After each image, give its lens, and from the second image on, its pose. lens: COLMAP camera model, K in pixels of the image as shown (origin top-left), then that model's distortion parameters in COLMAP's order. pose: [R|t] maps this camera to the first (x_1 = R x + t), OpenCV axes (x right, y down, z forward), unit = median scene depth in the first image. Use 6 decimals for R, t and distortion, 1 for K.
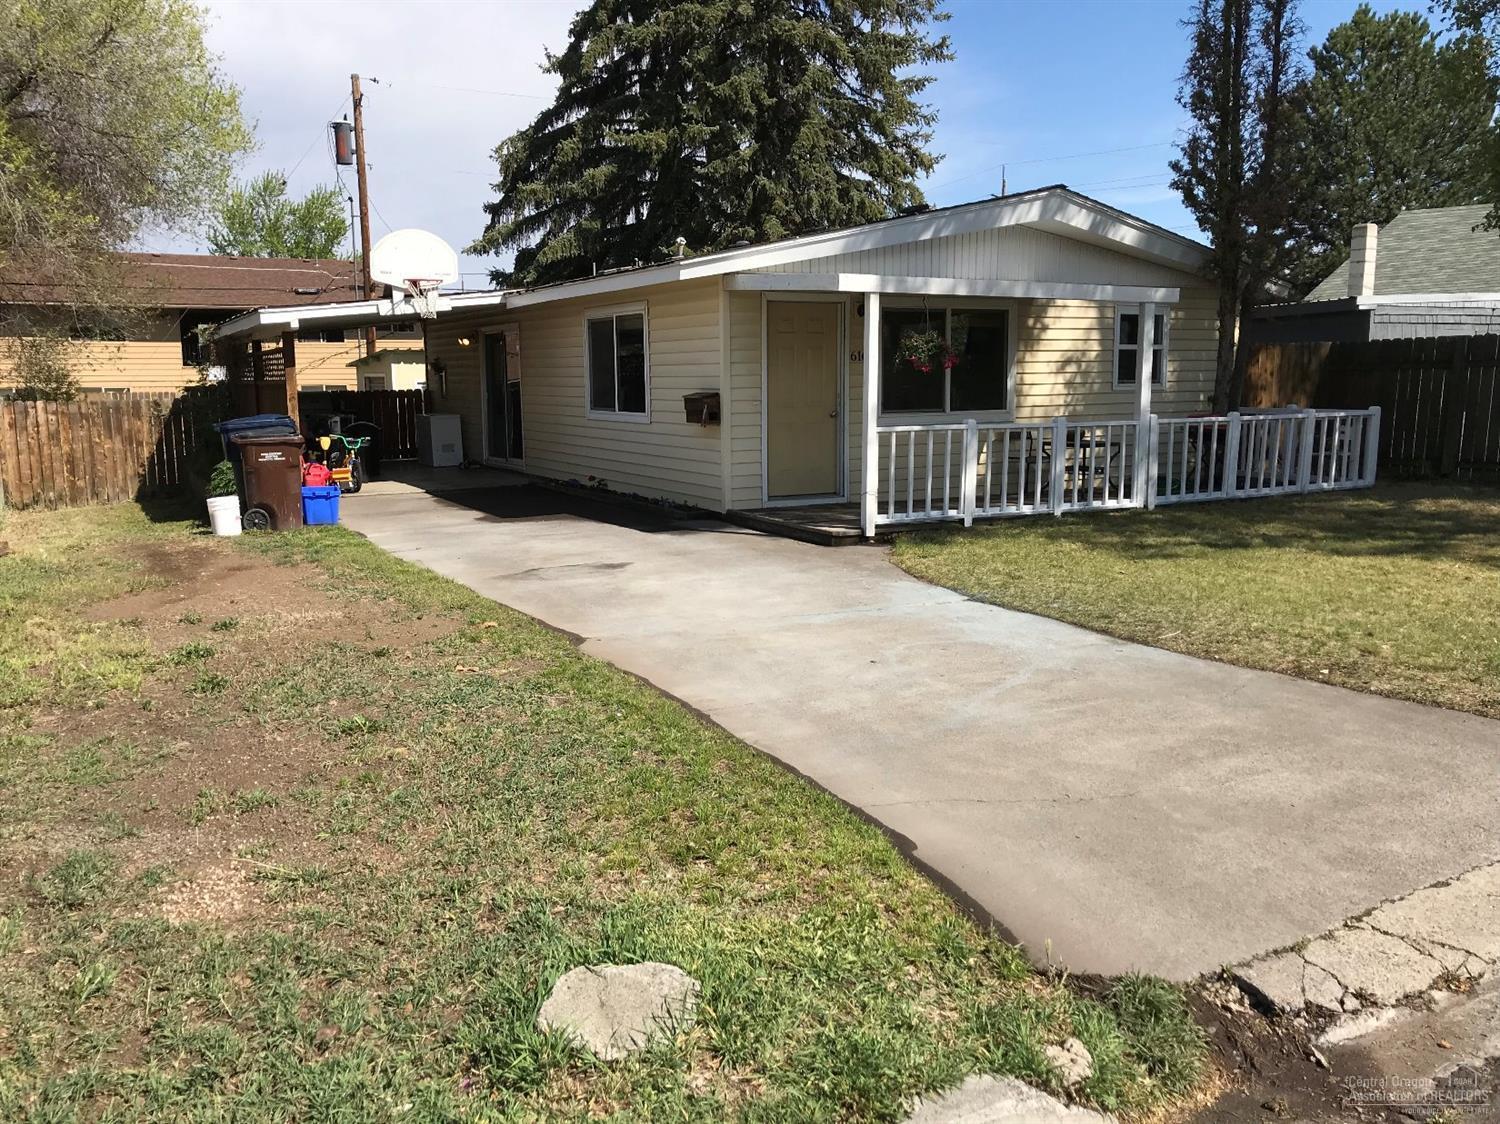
lens RADIAL K [[1232.0, 0, 743.3], [0, 1232.0, 564.3], [0, 0, 1]] dist [0.058605, -0.076600]
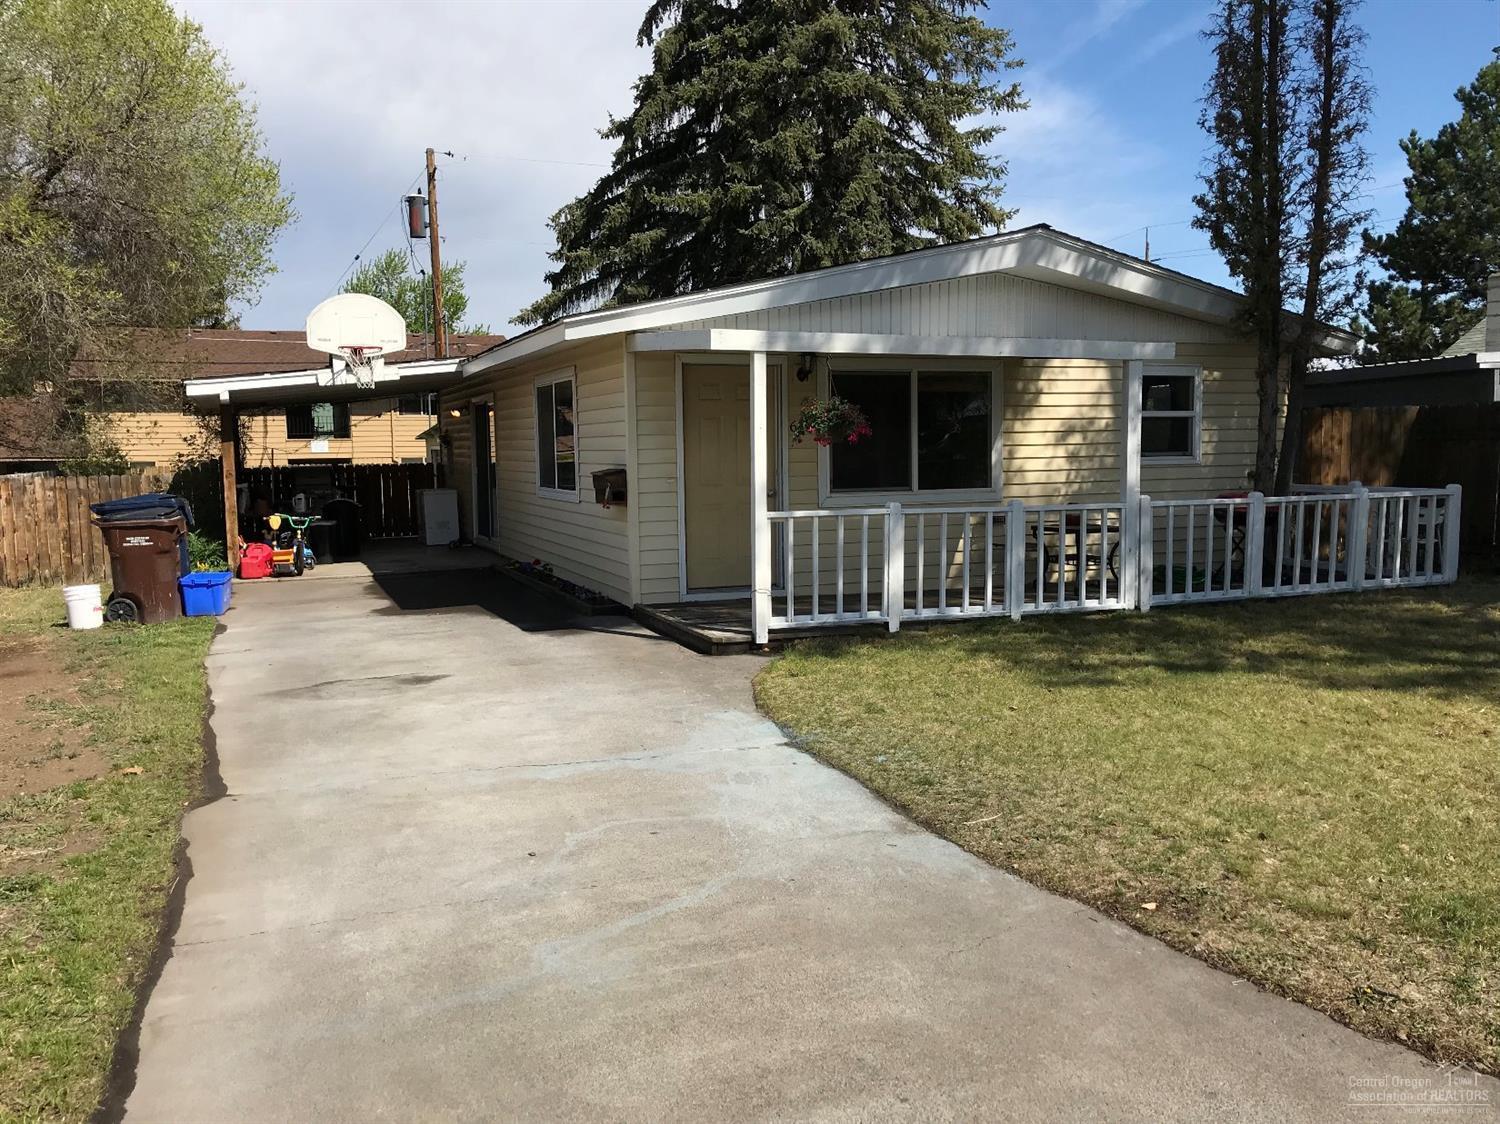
lens RADIAL K [[1232.0, 0, 743.3], [0, 1232.0, 564.3], [0, 0, 1]] dist [0.058605, -0.076600]
pose [[0.992252, 0.007570, -0.124009, 0.154827], [-0.014330, 0.998454, -0.053712, -0.025410], [0.123411, 0.055073, 0.990826, 0.145956]]
